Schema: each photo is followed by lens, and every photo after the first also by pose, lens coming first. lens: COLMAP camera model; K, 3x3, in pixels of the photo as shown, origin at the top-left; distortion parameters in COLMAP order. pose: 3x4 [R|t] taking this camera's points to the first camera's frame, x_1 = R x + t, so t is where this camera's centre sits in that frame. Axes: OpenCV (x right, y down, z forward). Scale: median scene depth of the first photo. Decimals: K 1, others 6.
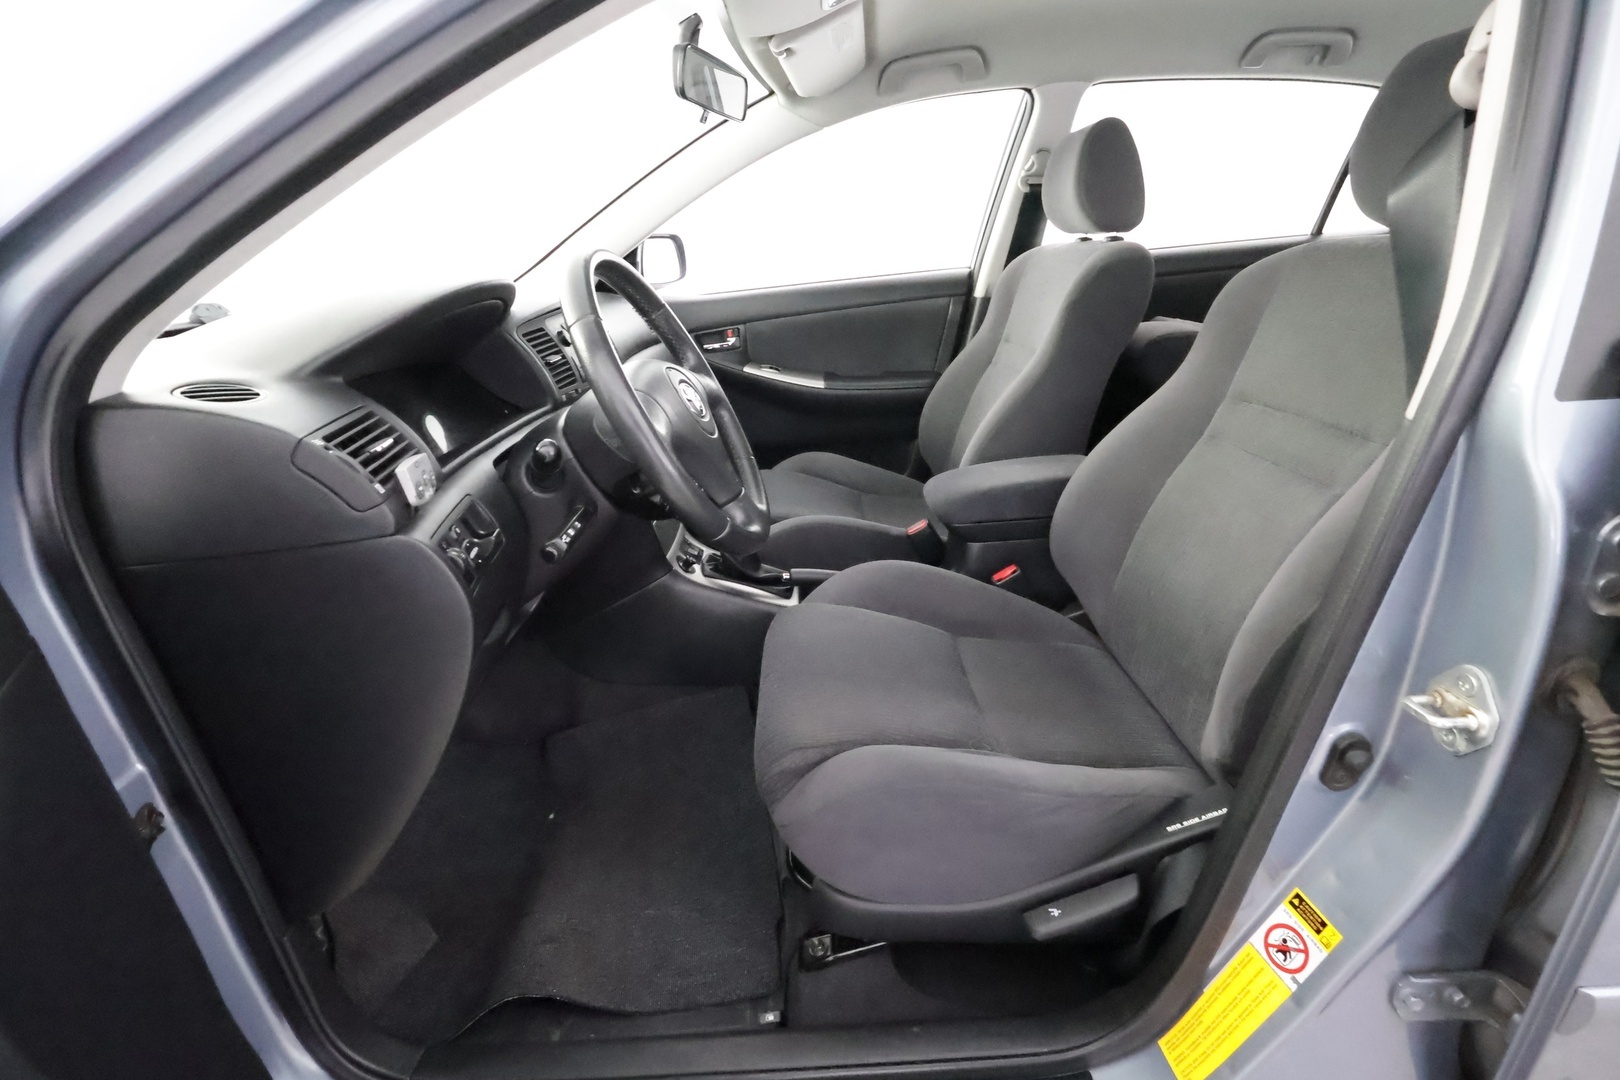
lens RADIAL K [[746.2, 0, 810.0], [0, 746.2, 540.0], [0, 0, 1]] dist [-0.003179, 0.000409]
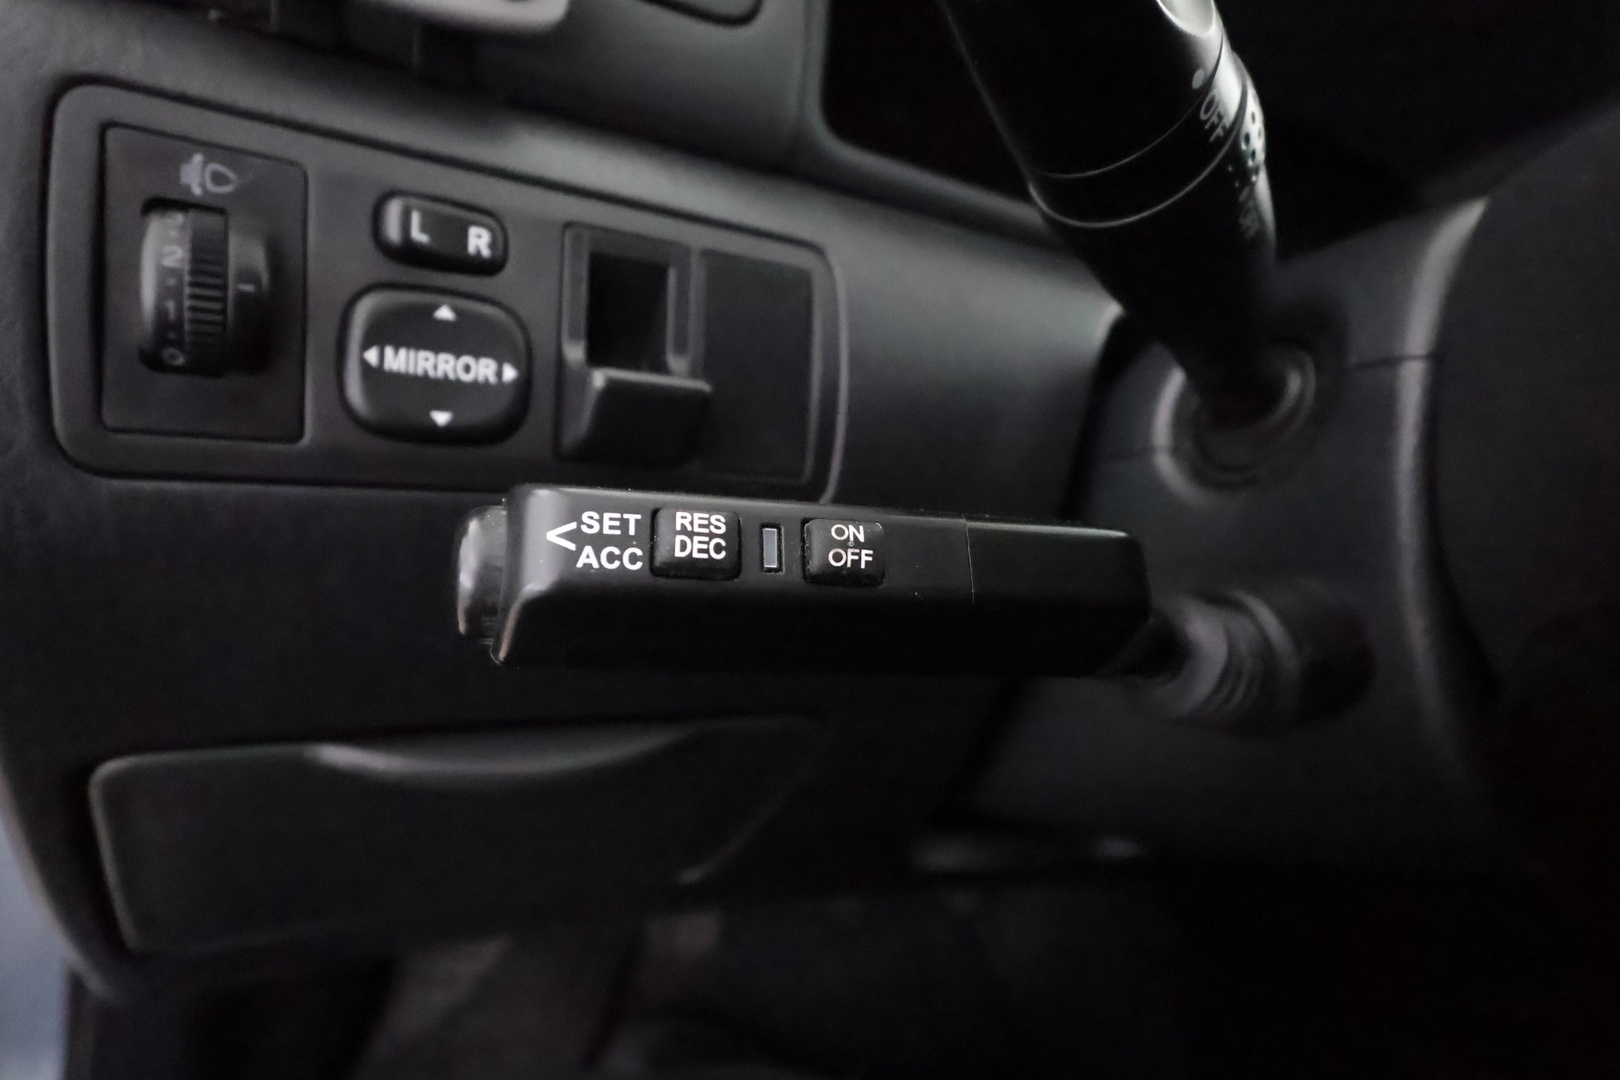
lens RADIAL K [[903.0, 0, 810.0], [0, 903.0, 540.0], [0, 0, 1]] dist [0.001374, 0.000452]
pose [[0.290216, 0.446972, -0.846162, -0.127705], [-0.566658, 0.792798, 0.224432, -0.032329], [0.771151, 0.414351, 0.483363, 0.609465]]
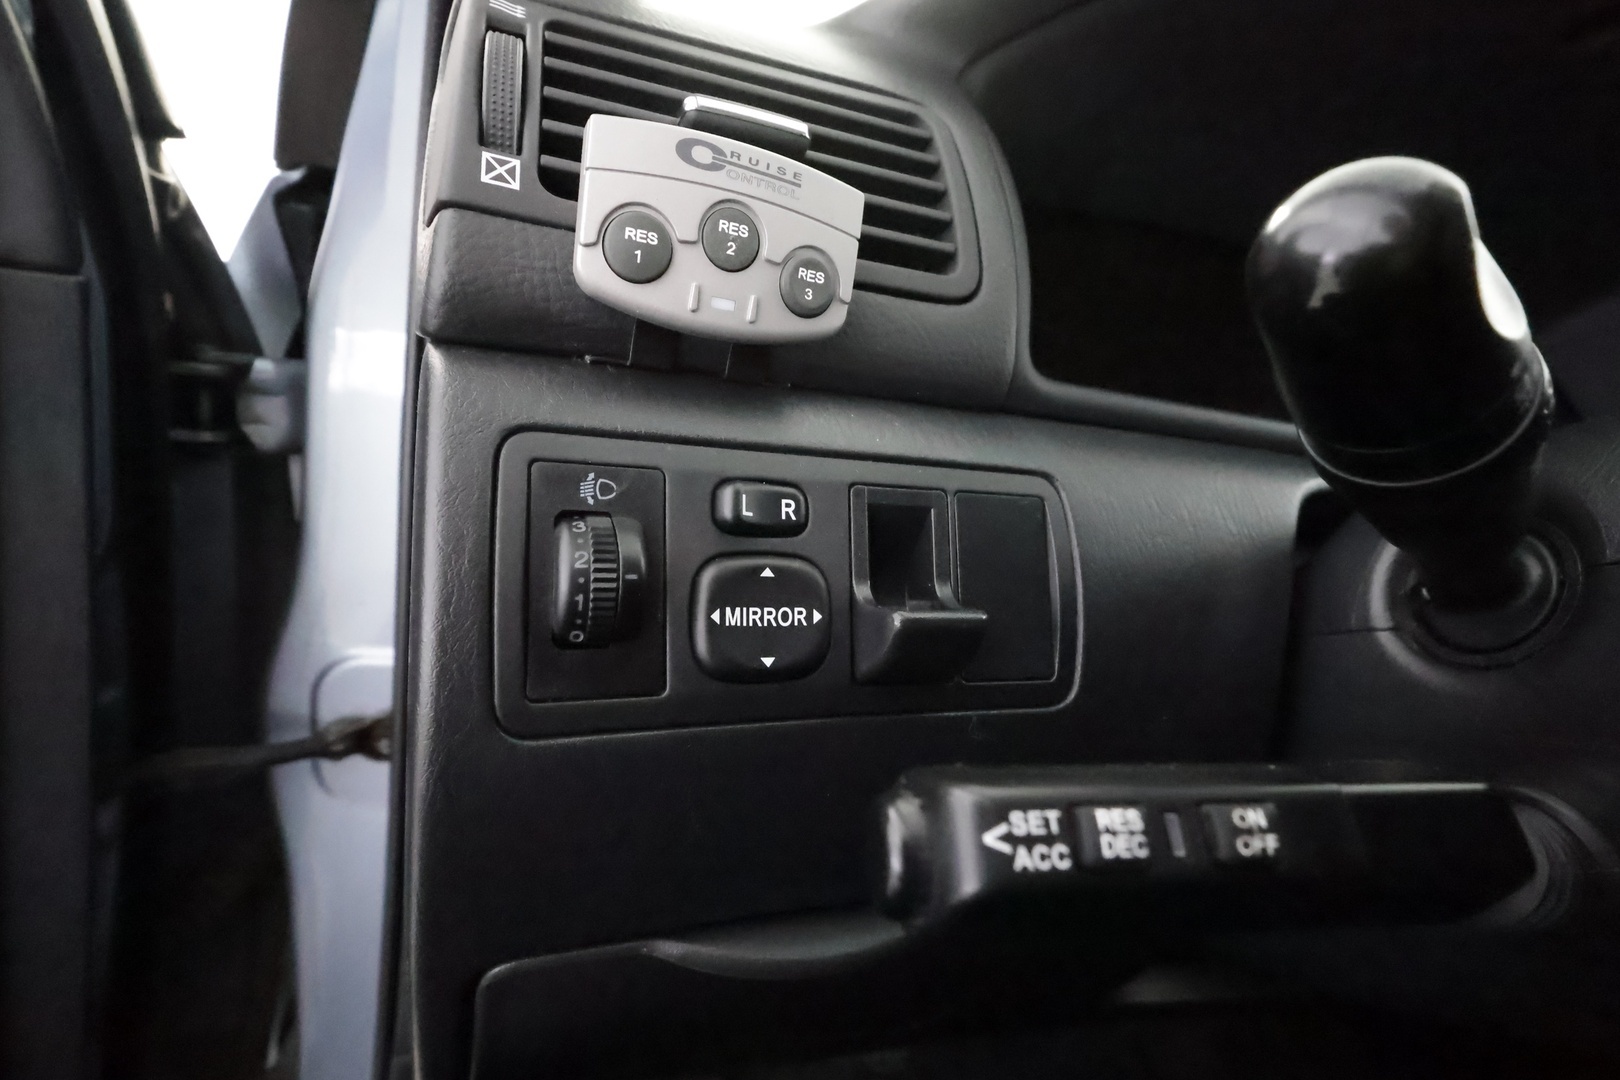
lens RADIAL K [[786.8, 0, 810.0], [0, 786.8, 540.0], [0, 0, 1]] dist [-0.001324, -0.000104]
pose [[0.188177, 0.308587, -0.932397, -0.143040], [-0.489373, 0.852571, 0.183402, -0.032739], [0.851530, 0.421778, 0.311448, 0.575561]]
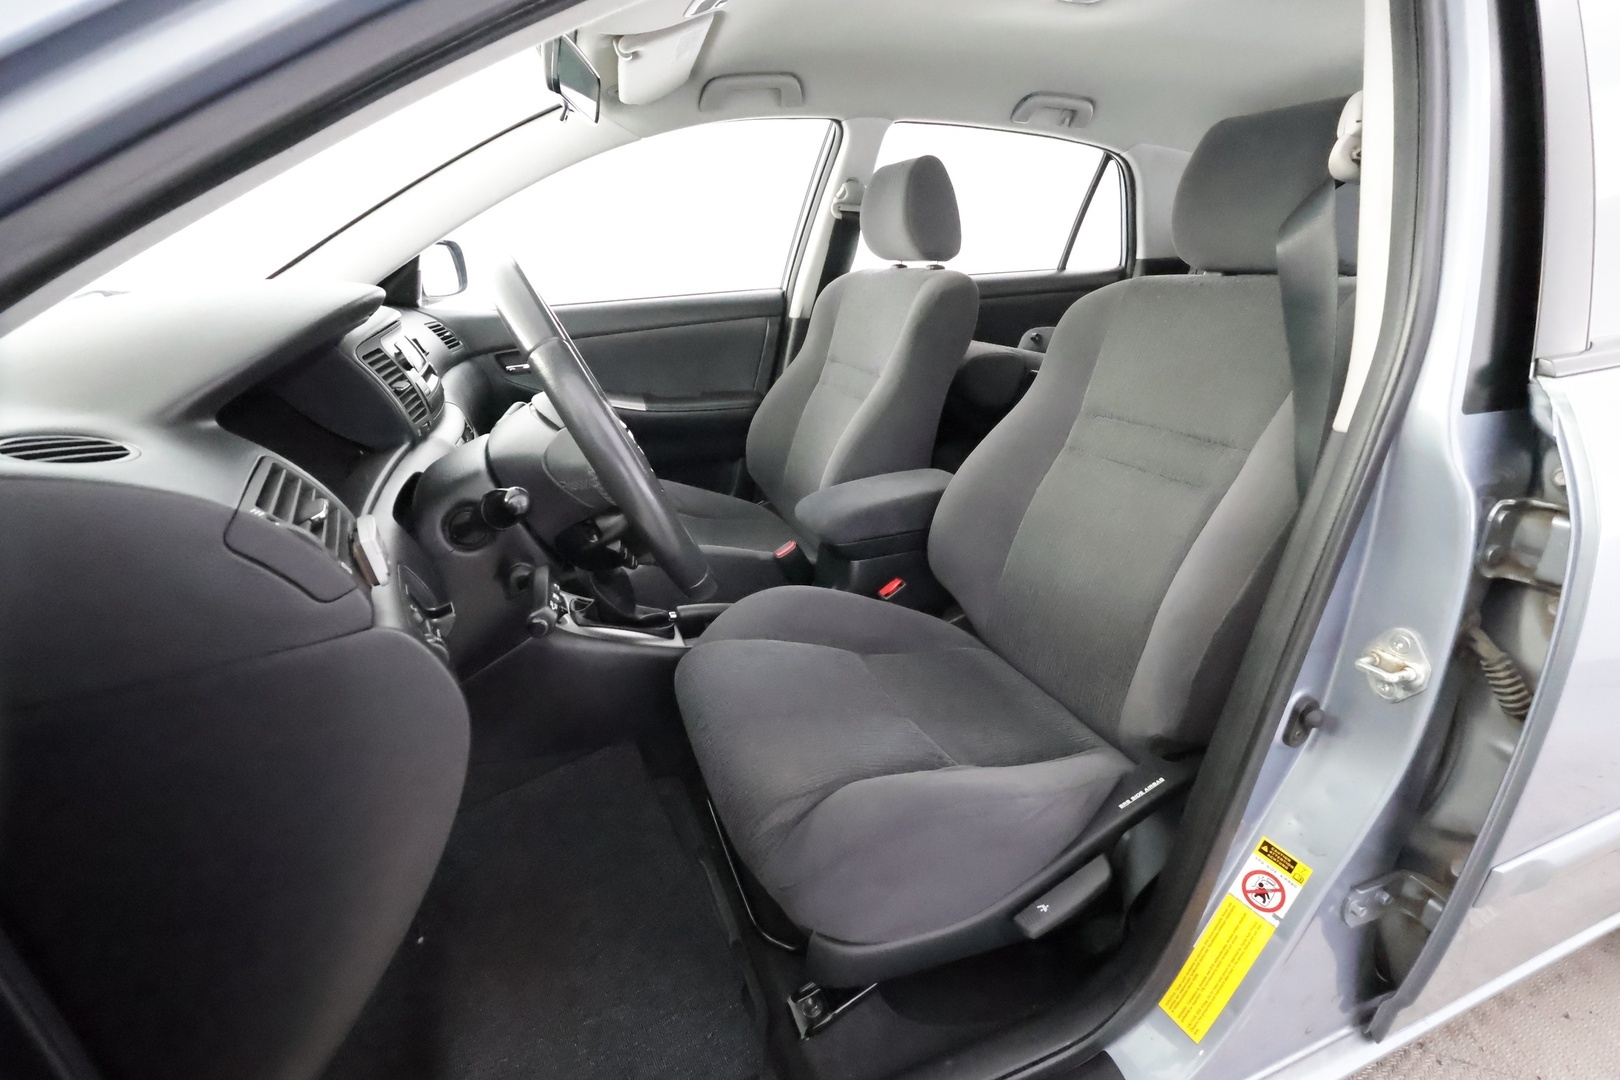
lens RADIAL K [[749.2, 0, 810.0], [0, 749.2, 540.0], [0, 0, 1]] dist [-0.003202, -0.000539]
pose [[0.937932, -0.082025, 0.336979, -0.213371], [0.089456, 0.995969, -0.006558, -0.027442], [-0.335083, 0.036296, 0.941489, 0.075773]]
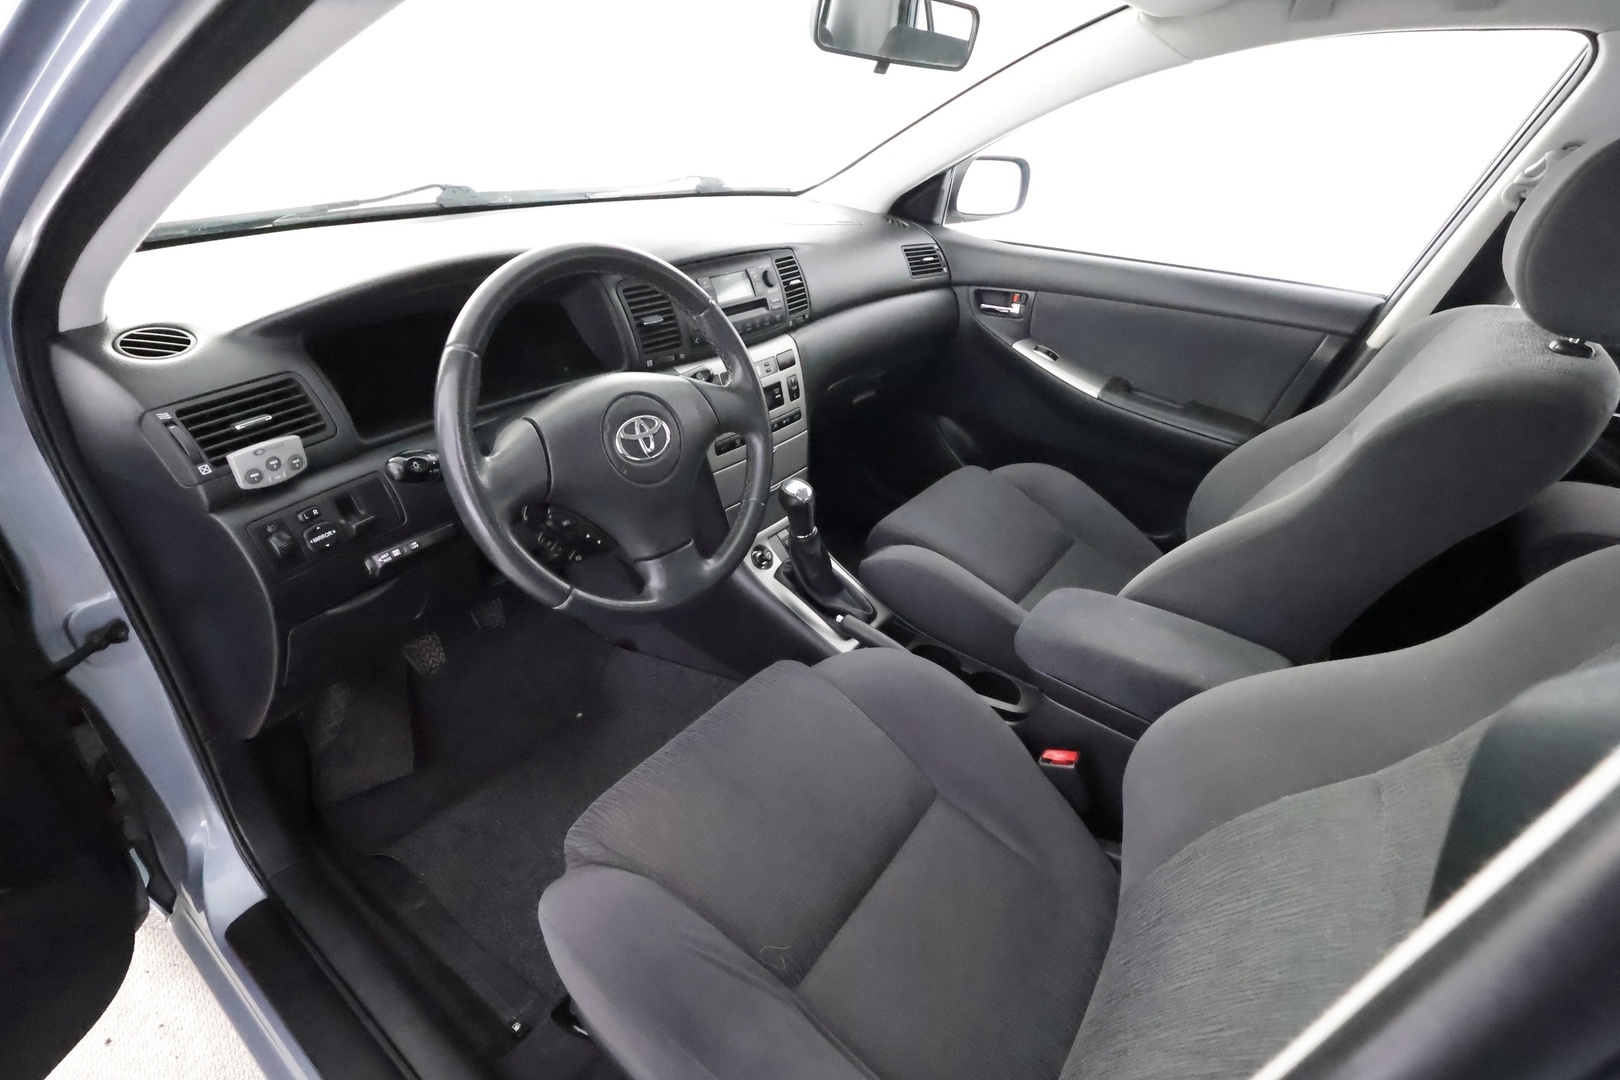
lens RADIAL K [[746.2, 0, 810.0], [0, 746.2, 540.0], [0, 0, 1]] dist [-0.003179, 0.000409]
pose [[0.787174, 0.416415, -0.454924, 0.360369], [-0.332833, 0.907833, 0.255072, -0.298158], [0.519211, -0.049373, 0.853219, 0.282004]]
